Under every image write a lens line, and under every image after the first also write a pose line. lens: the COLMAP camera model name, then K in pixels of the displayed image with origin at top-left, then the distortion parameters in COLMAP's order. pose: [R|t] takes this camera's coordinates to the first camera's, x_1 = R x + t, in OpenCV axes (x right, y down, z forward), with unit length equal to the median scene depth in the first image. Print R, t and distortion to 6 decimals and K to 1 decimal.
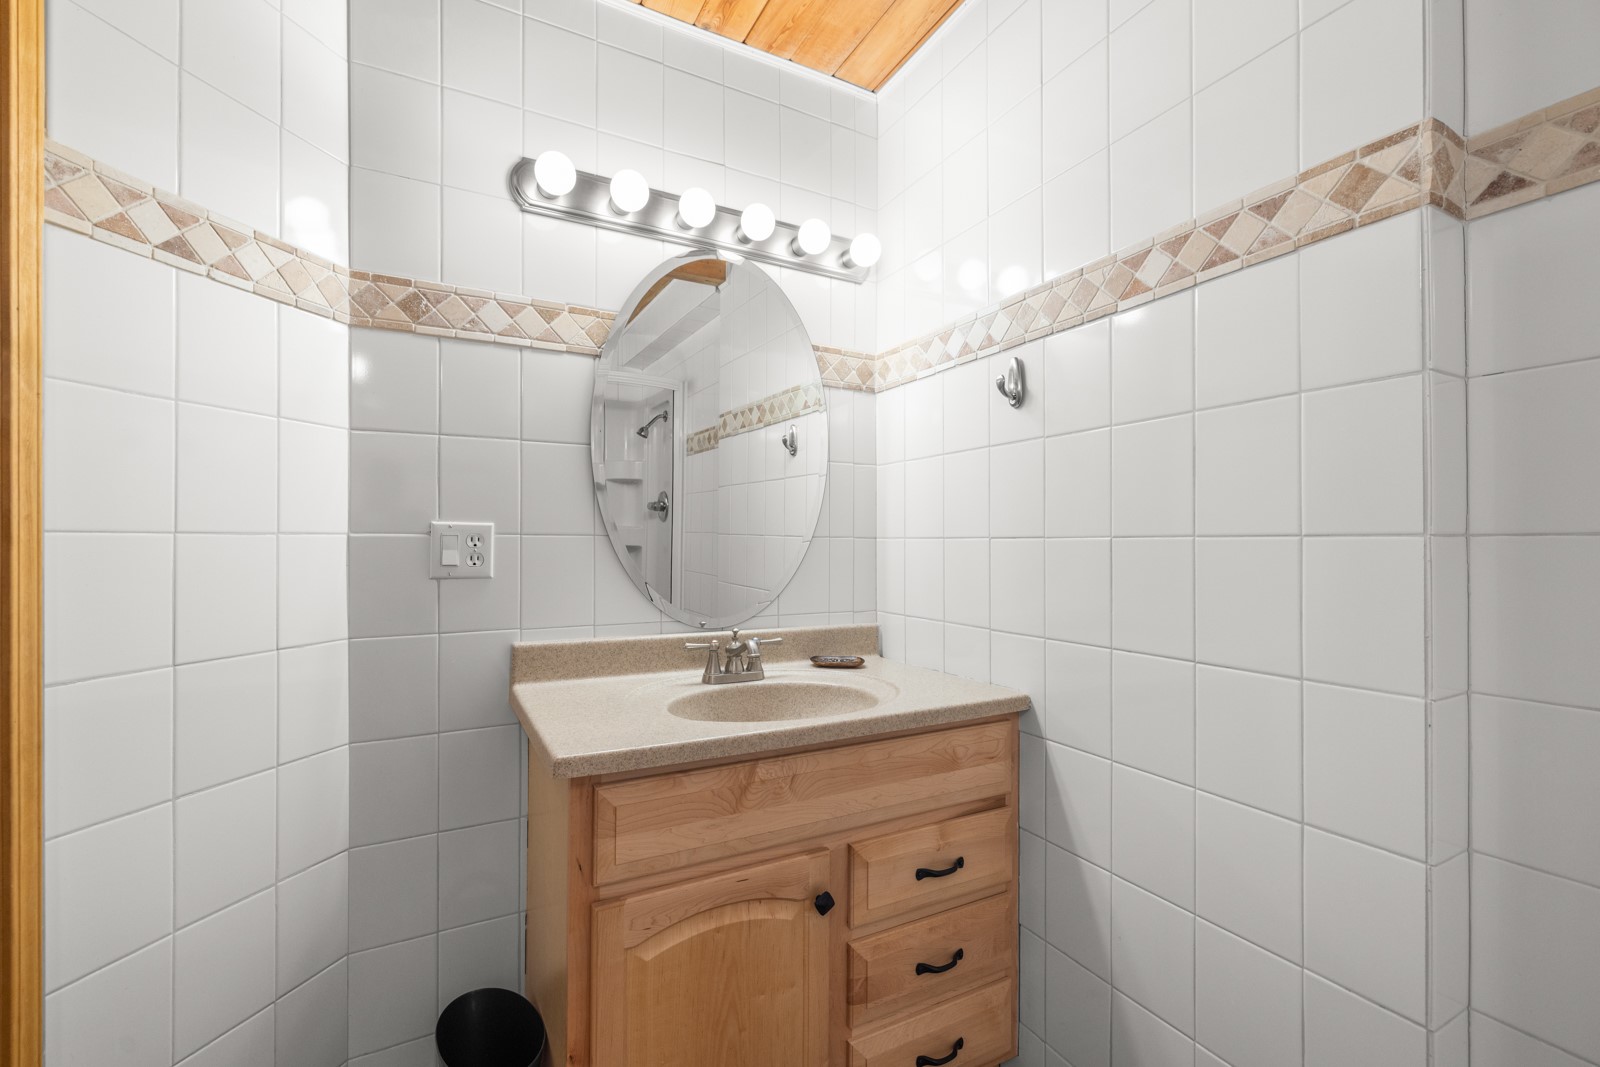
lens RADIAL K [[668.3, 0, 812.2], [0, 668.3, 541.8], [0, 0, 1]] dist [-0.000540, 0.000196]
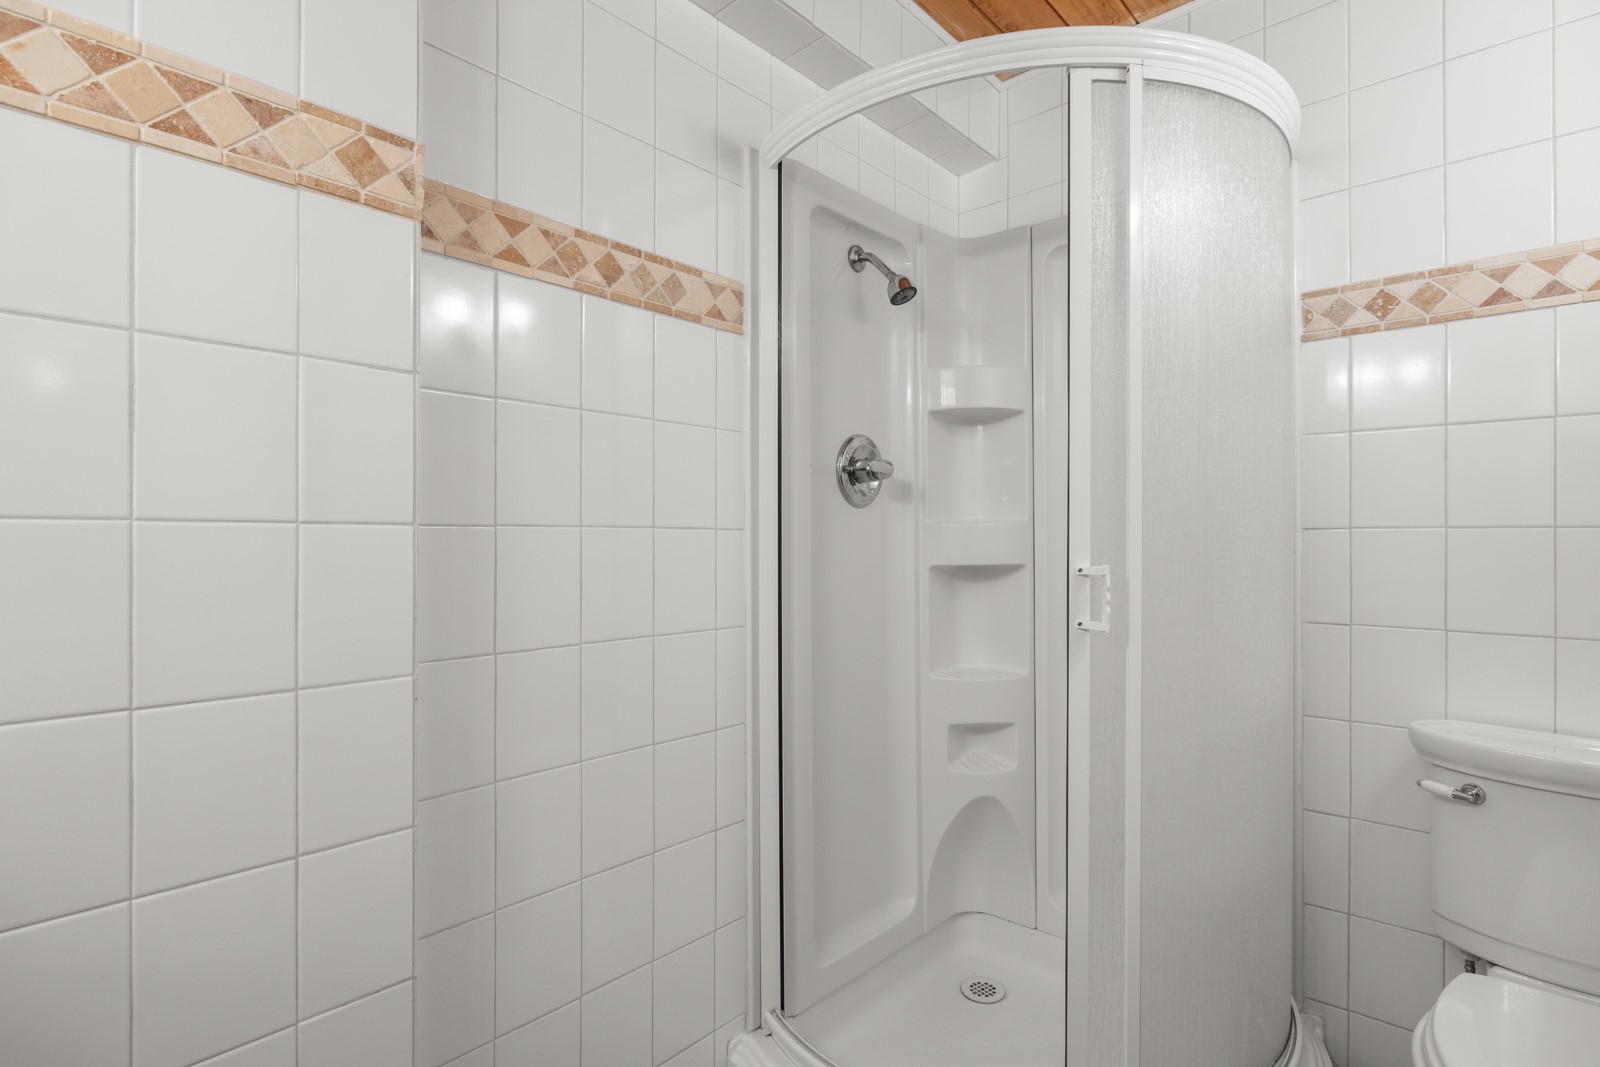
lens RADIAL K [[807.3, 0, 804.2], [0, 807.3, 527.0], [0, 0, 1]] dist [-0.002464, 0.001175]
pose [[-0.331290, 0.002188, 0.943526, -0.460514], [-0.013081, 0.999891, -0.006912, -0.004584], [-0.943438, -0.014632, -0.331226, 0.730251]]
